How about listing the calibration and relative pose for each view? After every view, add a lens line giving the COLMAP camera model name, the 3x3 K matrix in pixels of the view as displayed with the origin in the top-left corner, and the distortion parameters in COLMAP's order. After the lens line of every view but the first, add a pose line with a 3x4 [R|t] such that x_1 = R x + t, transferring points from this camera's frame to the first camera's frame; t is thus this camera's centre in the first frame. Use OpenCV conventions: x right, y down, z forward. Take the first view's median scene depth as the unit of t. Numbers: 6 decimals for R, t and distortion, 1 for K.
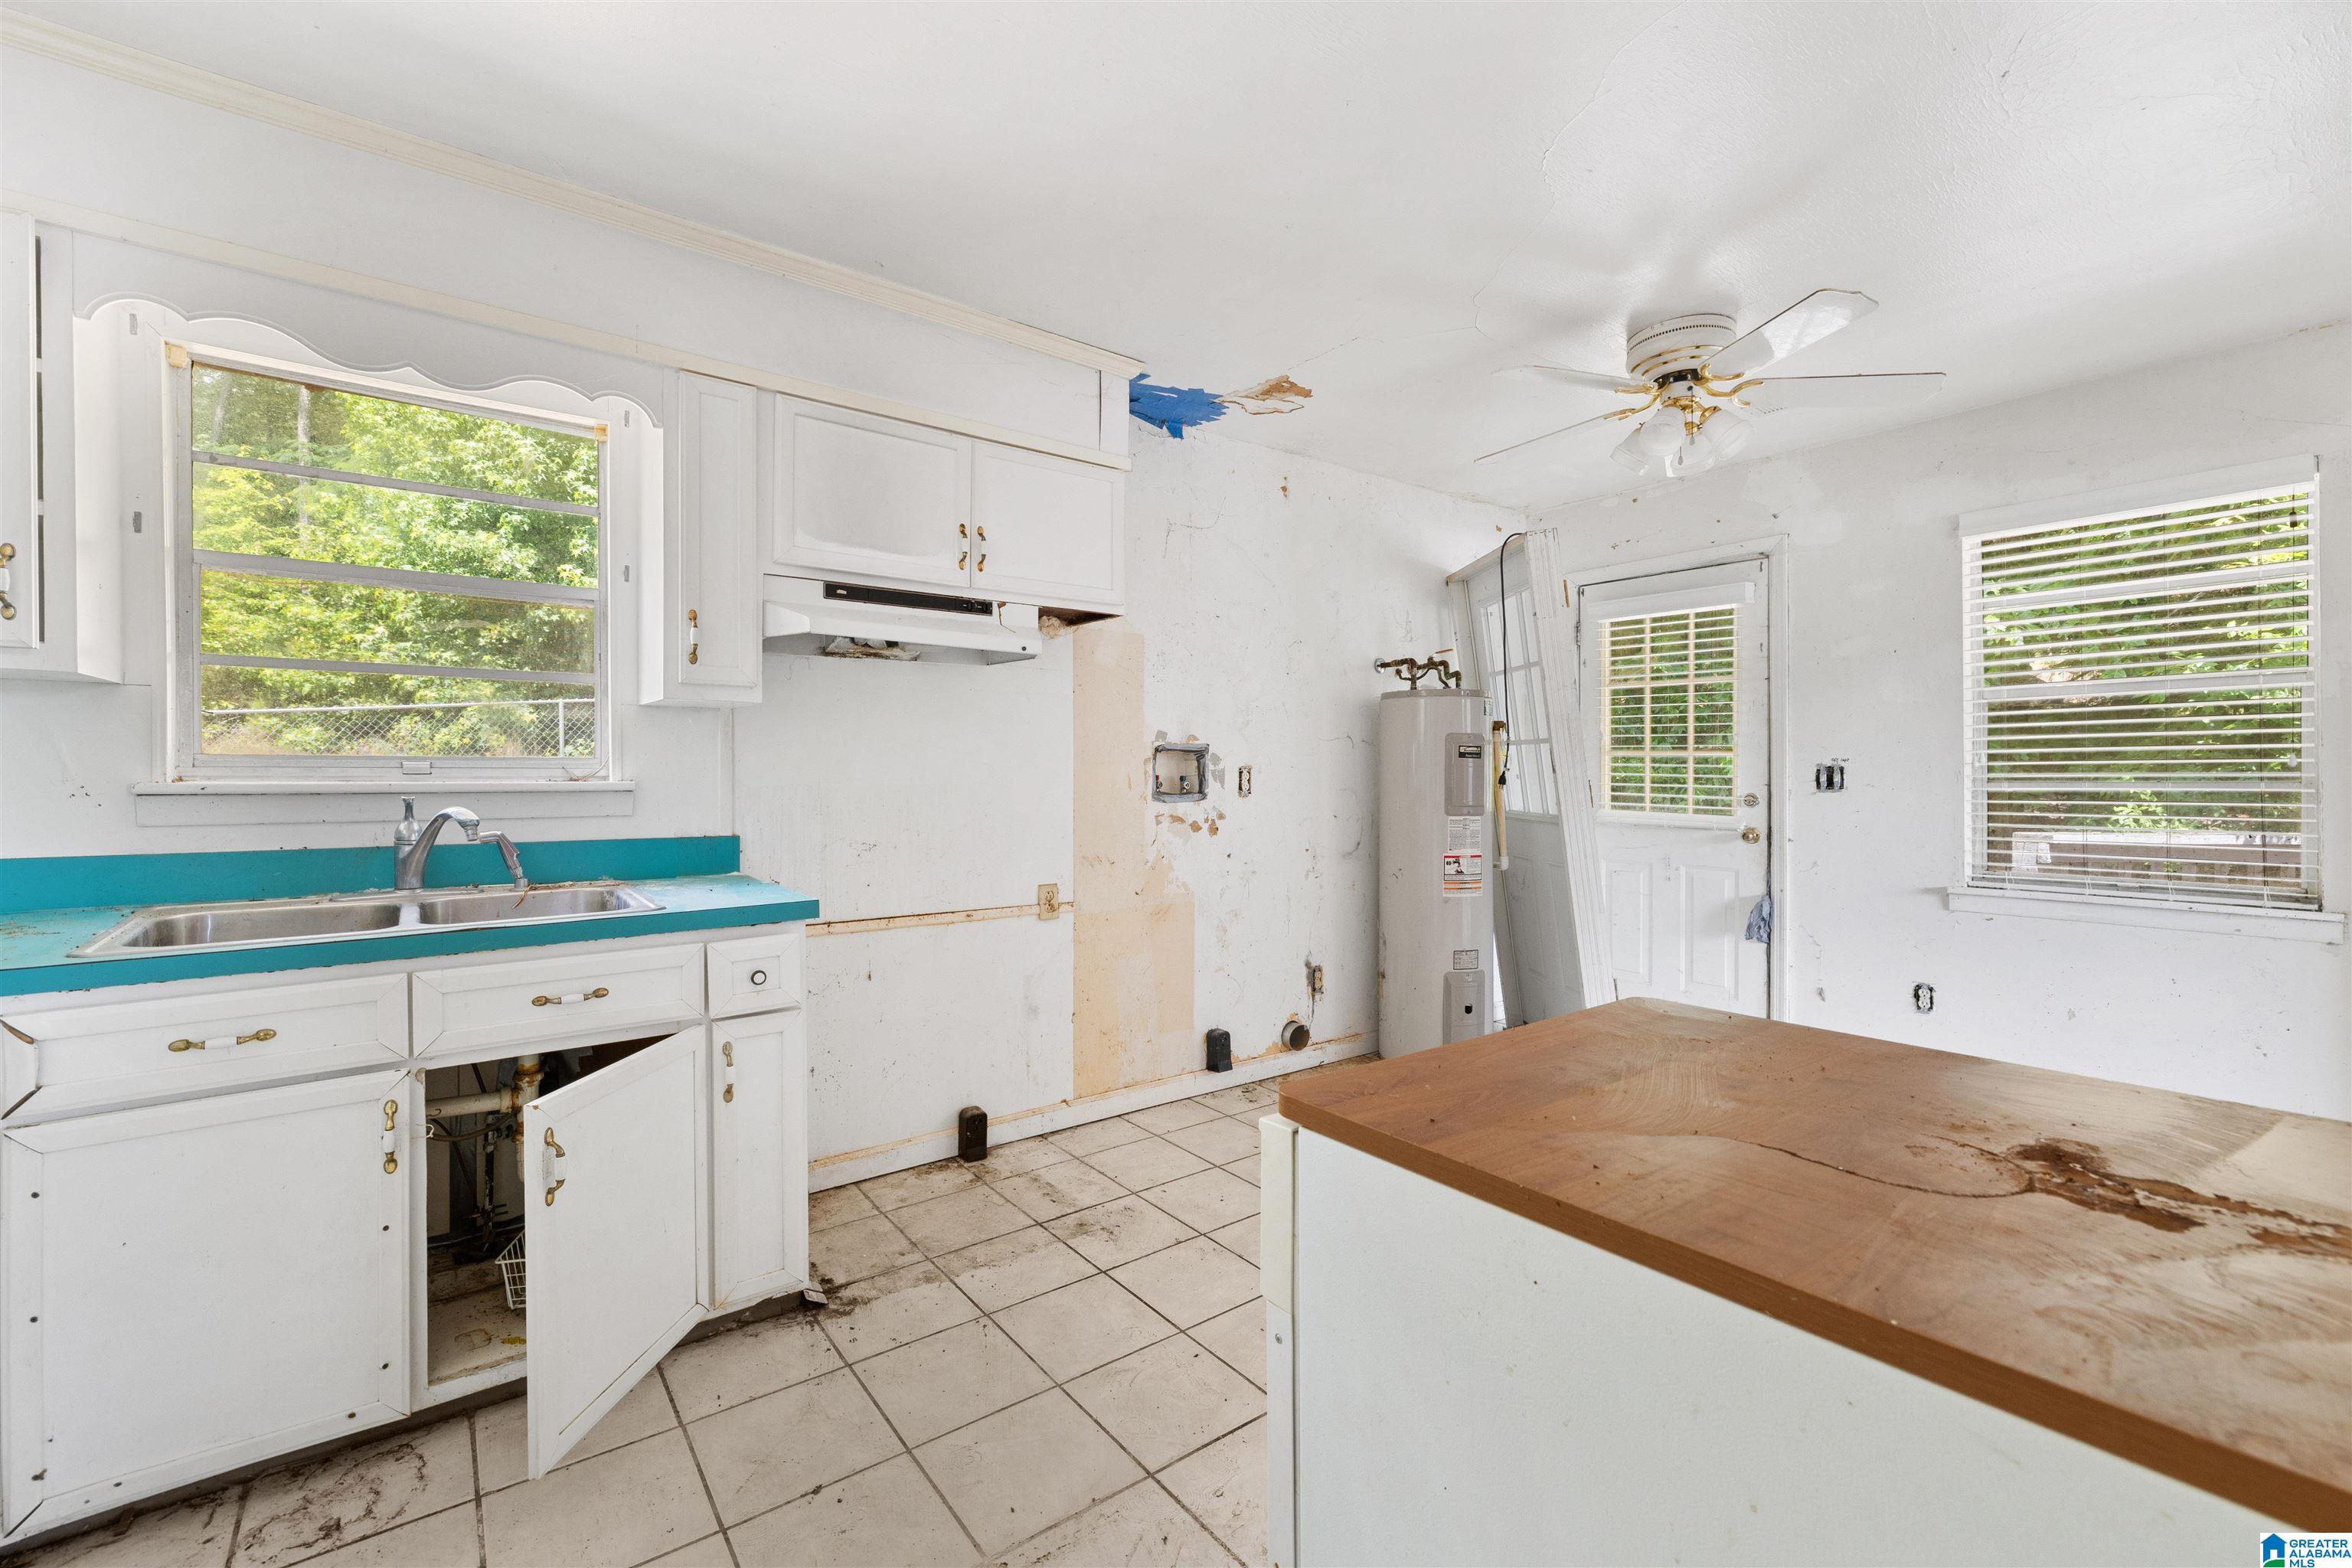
lens RADIAL K [[985.6, 0, 1173.1], [0, 985.6, 782.7], [0, 0, 1]] dist [0.002111, 0.000437]
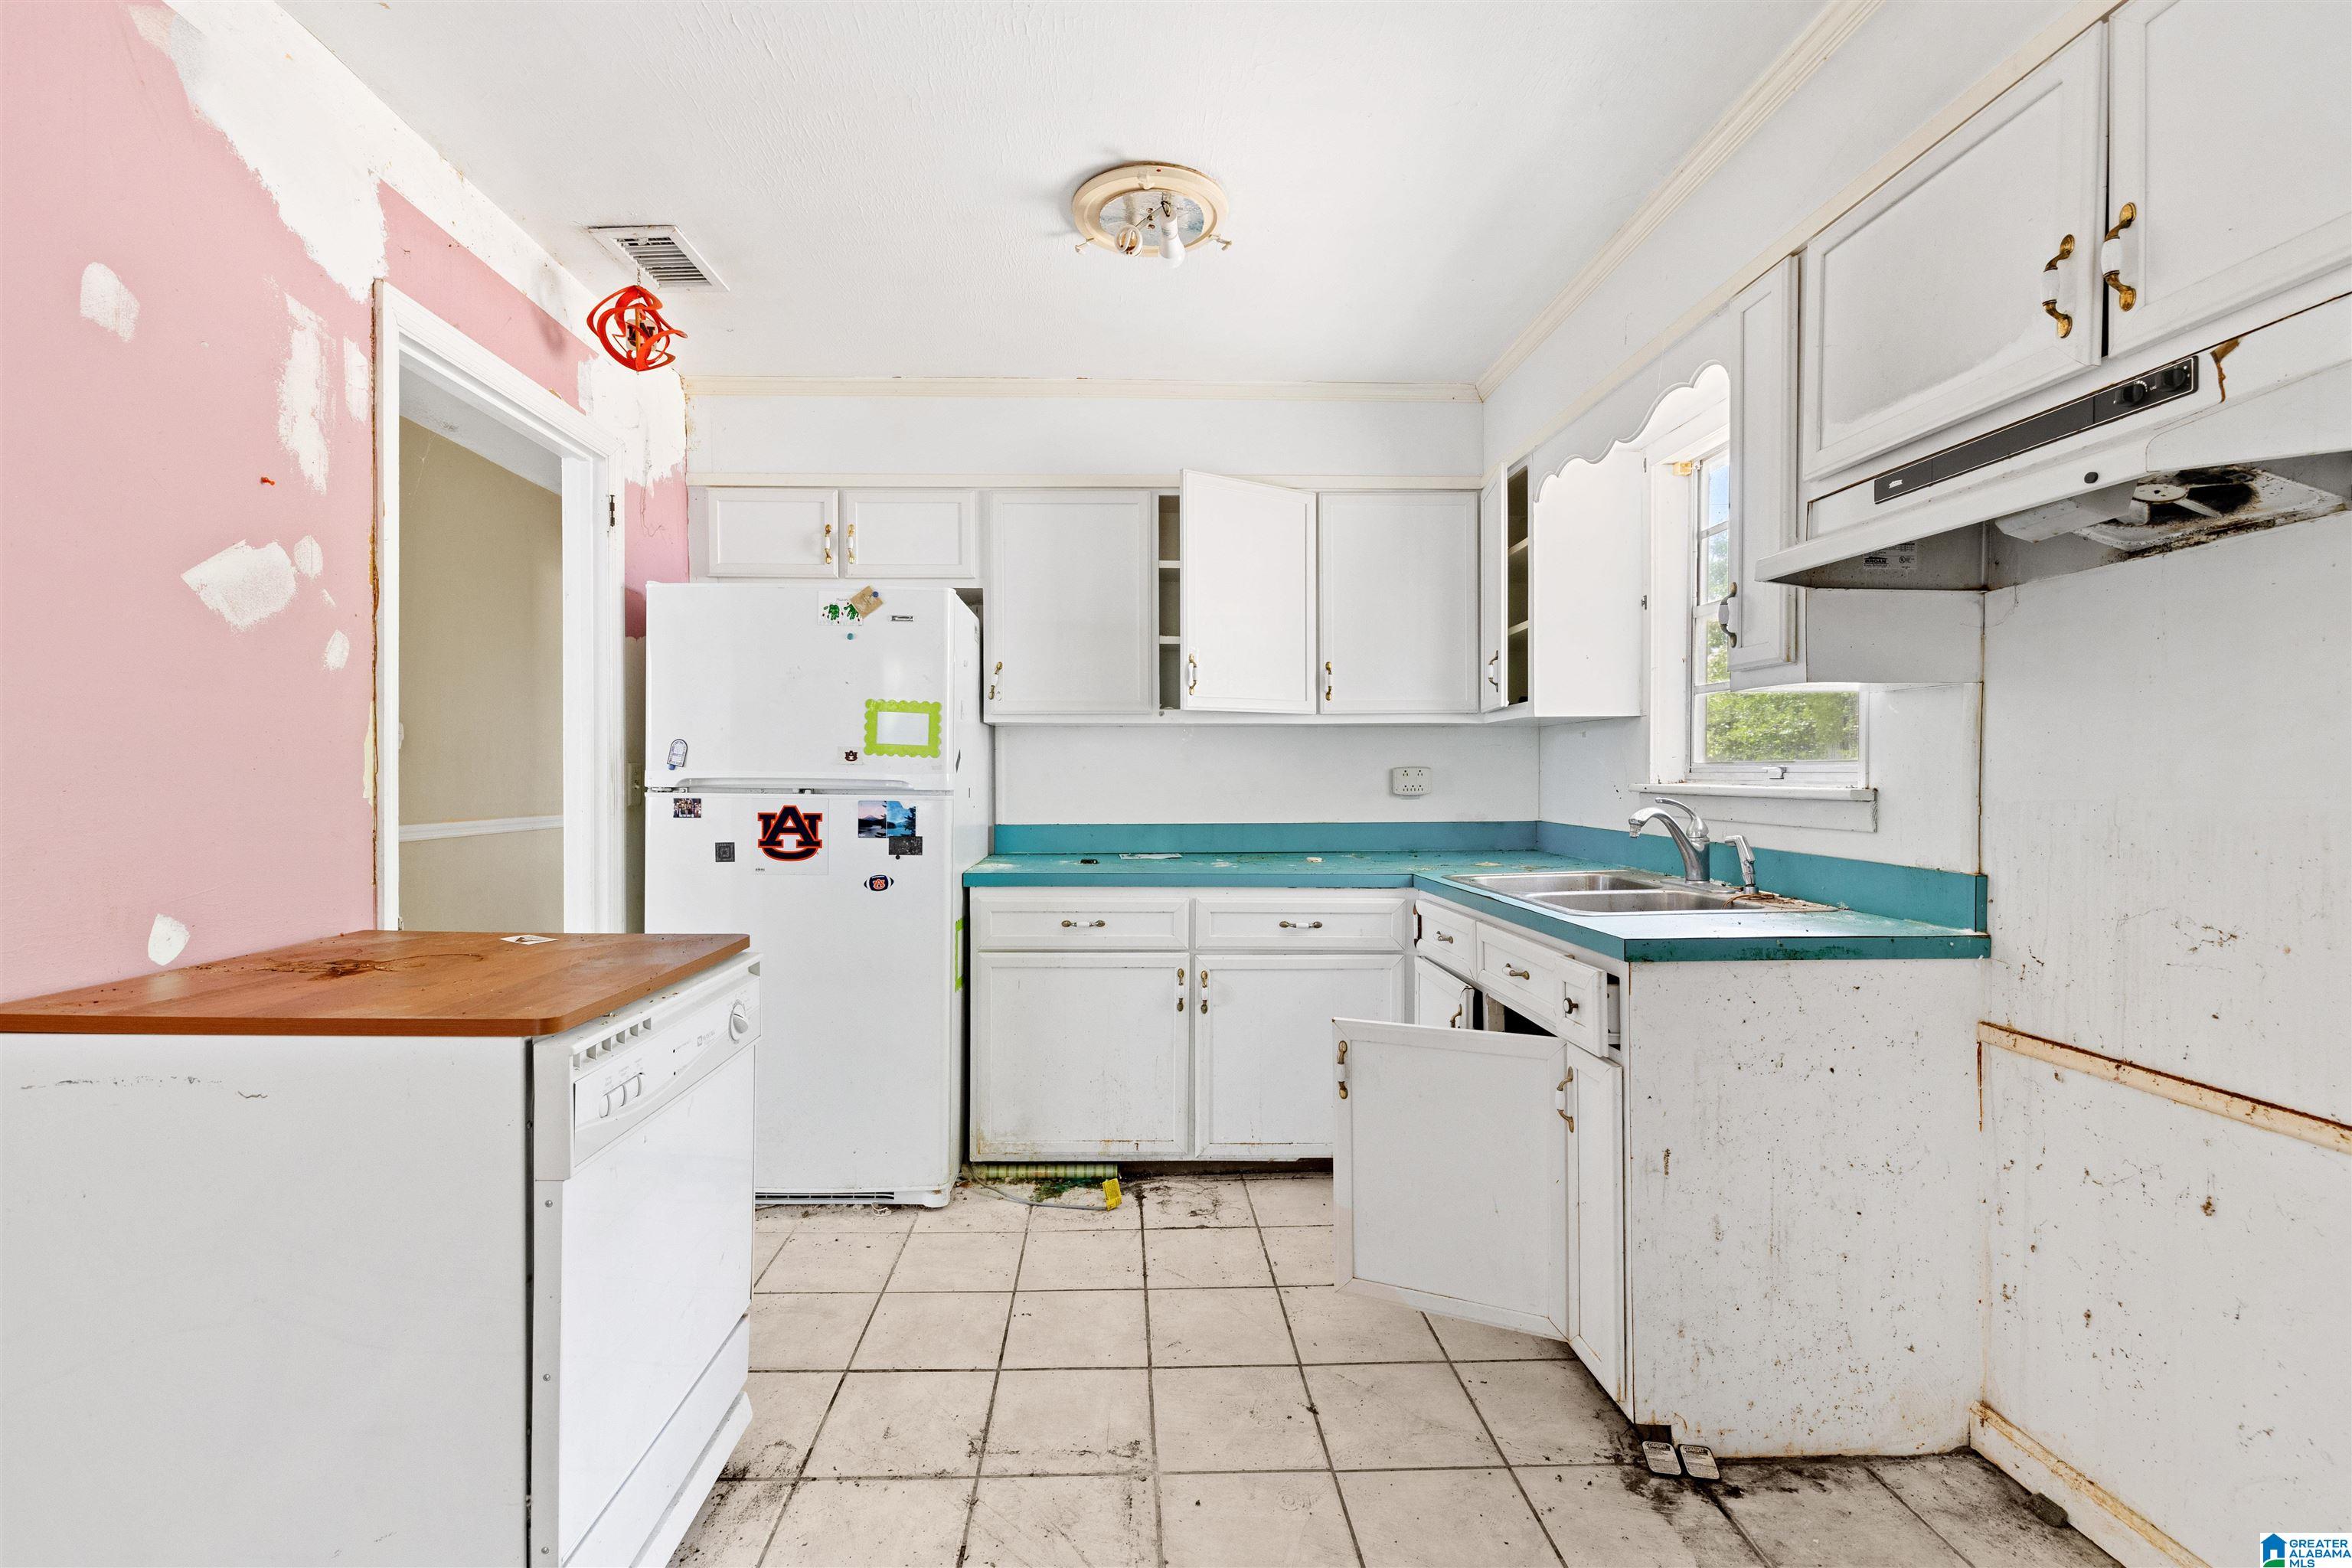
lens RADIAL K [[985.6, 0, 1145.5], [0, 985.6, 787.7], [0, 0, 1]] dist [0.002111, 0.000437]
pose [[-0.584063, 0.010283, -0.811643, 0.331573], [-0.009672, 0.999761, 0.019626, -0.009251], [0.811650, 0.019313, -0.583824, 0.746737]]
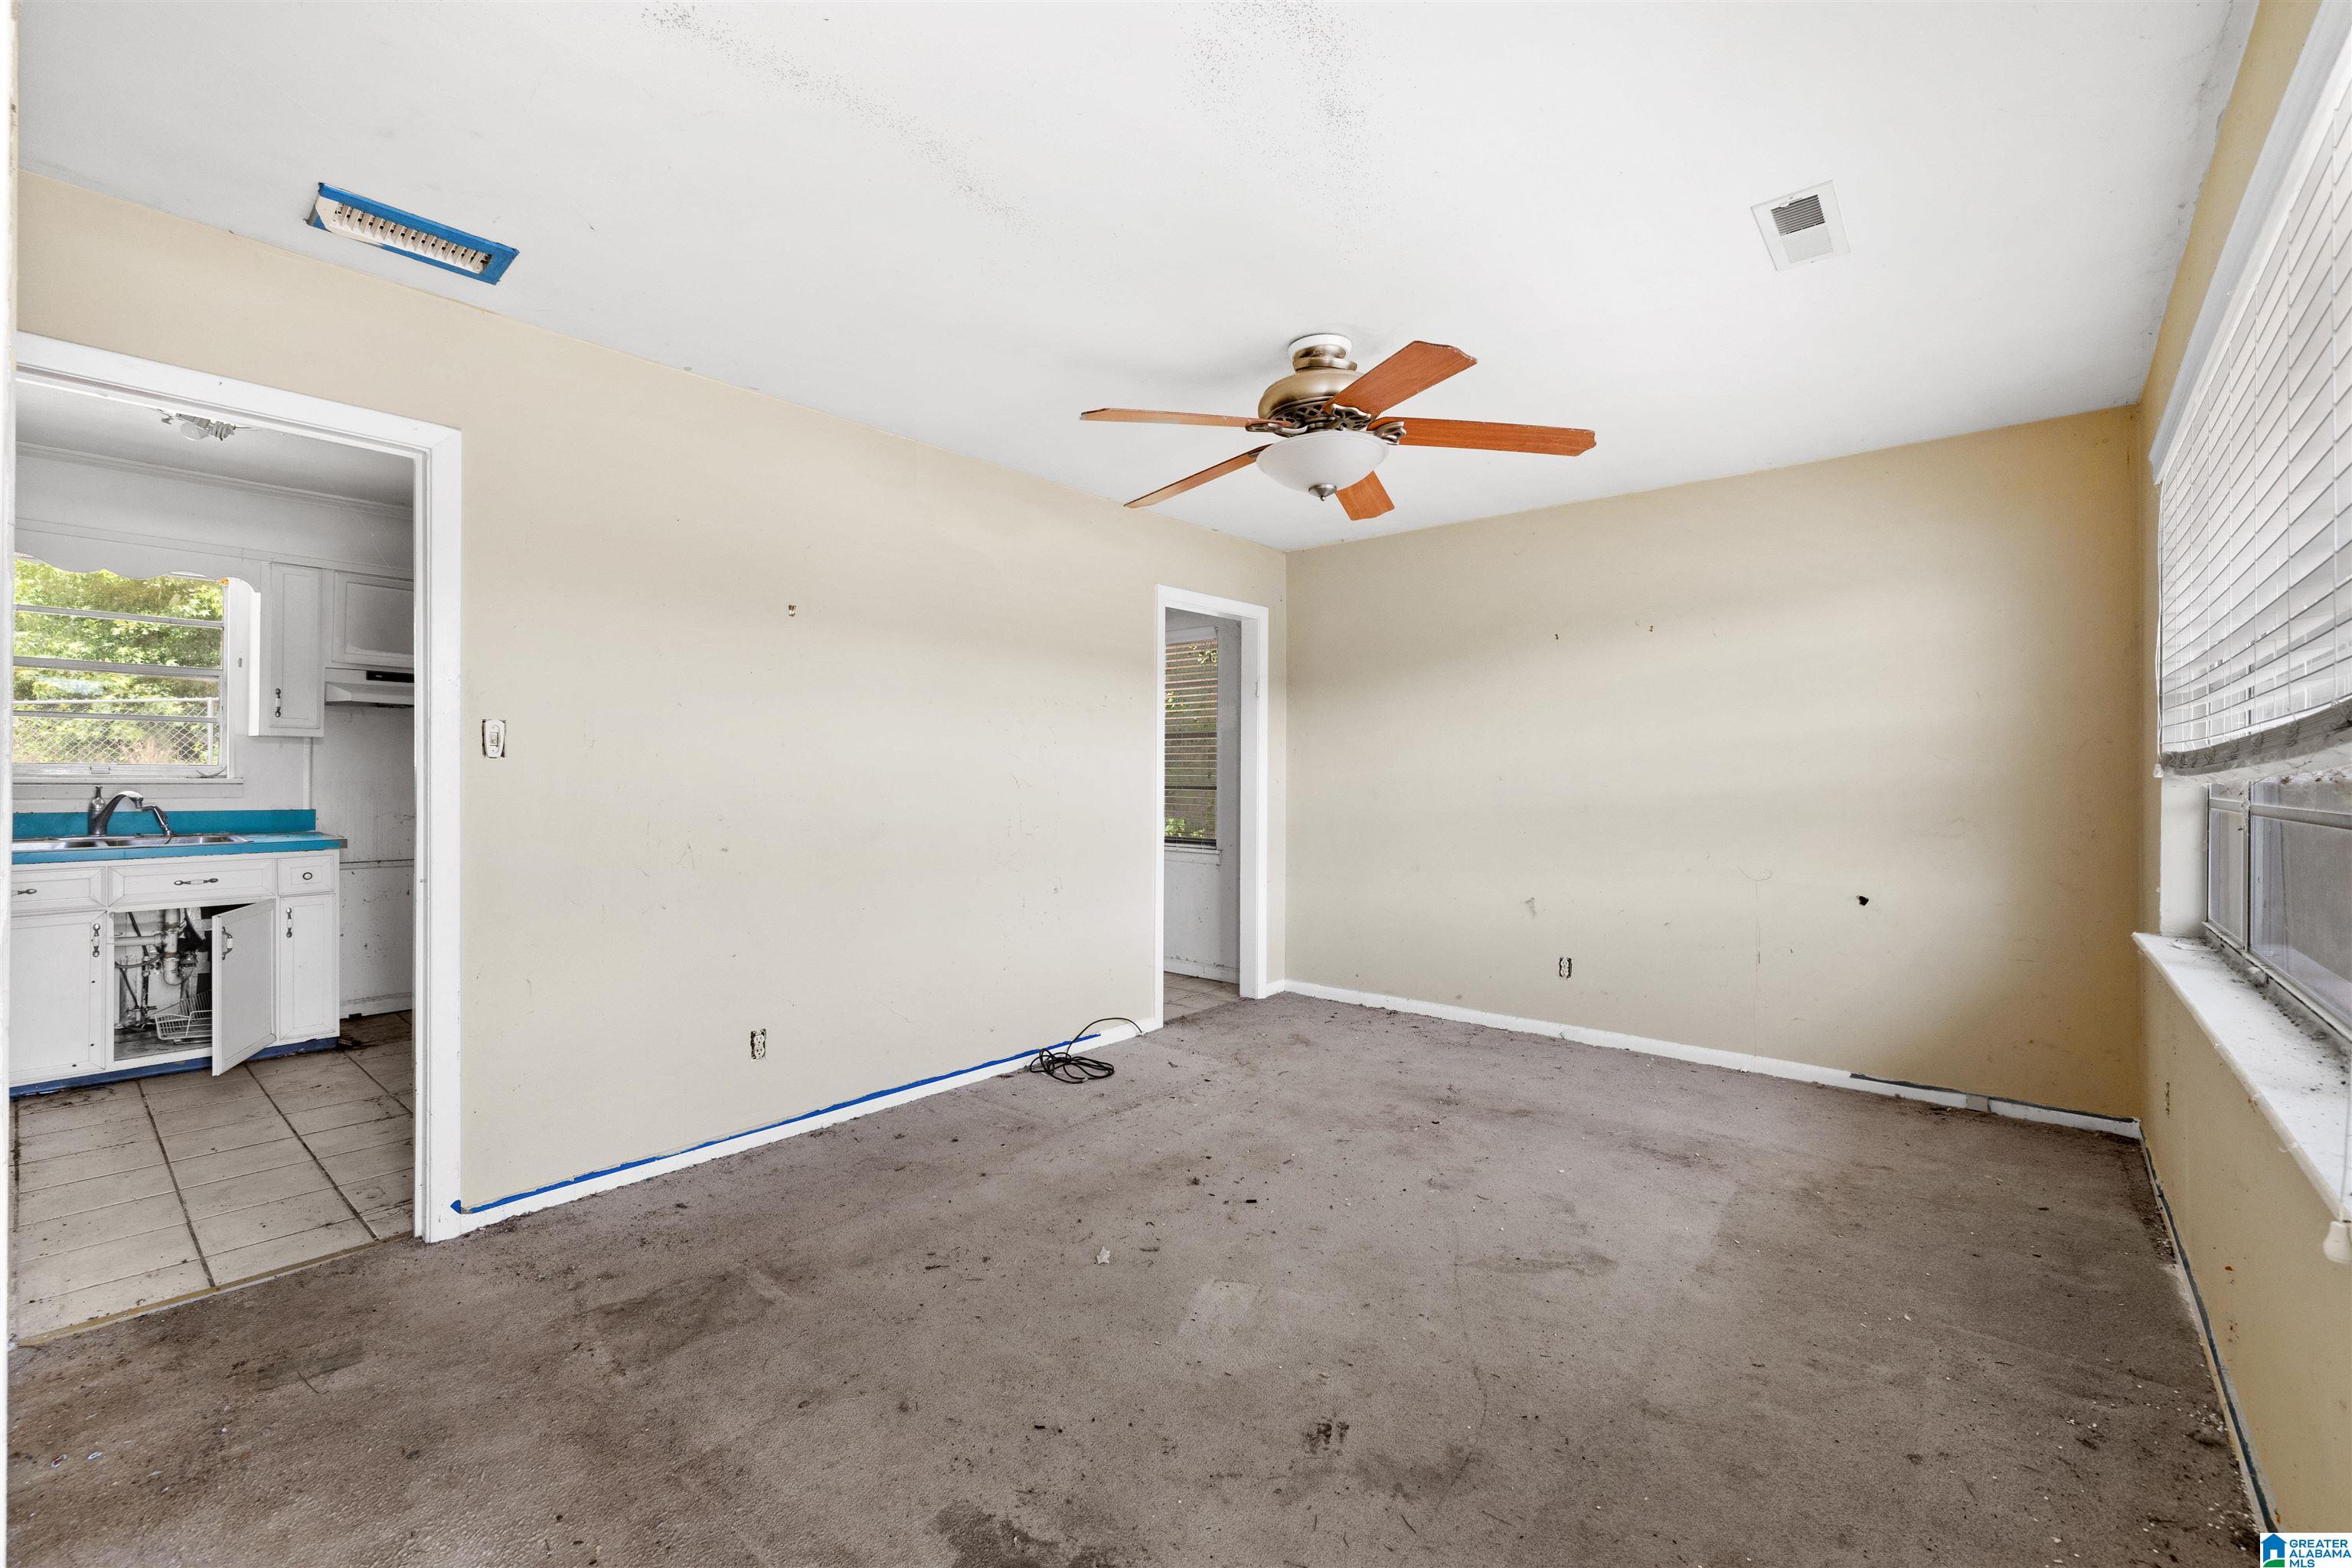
lens RADIAL K [[985.6, 0, 1166.7], [0, 985.6, 775.0], [0, 0, 1]] dist [0.002111, 0.000437]
pose [[0.977913, 0.009189, 0.208811, 0.545850], [-0.007260, 0.999924, -0.010003, -0.001180], [-0.208887, 0.008266, 0.977905, -0.839777]]
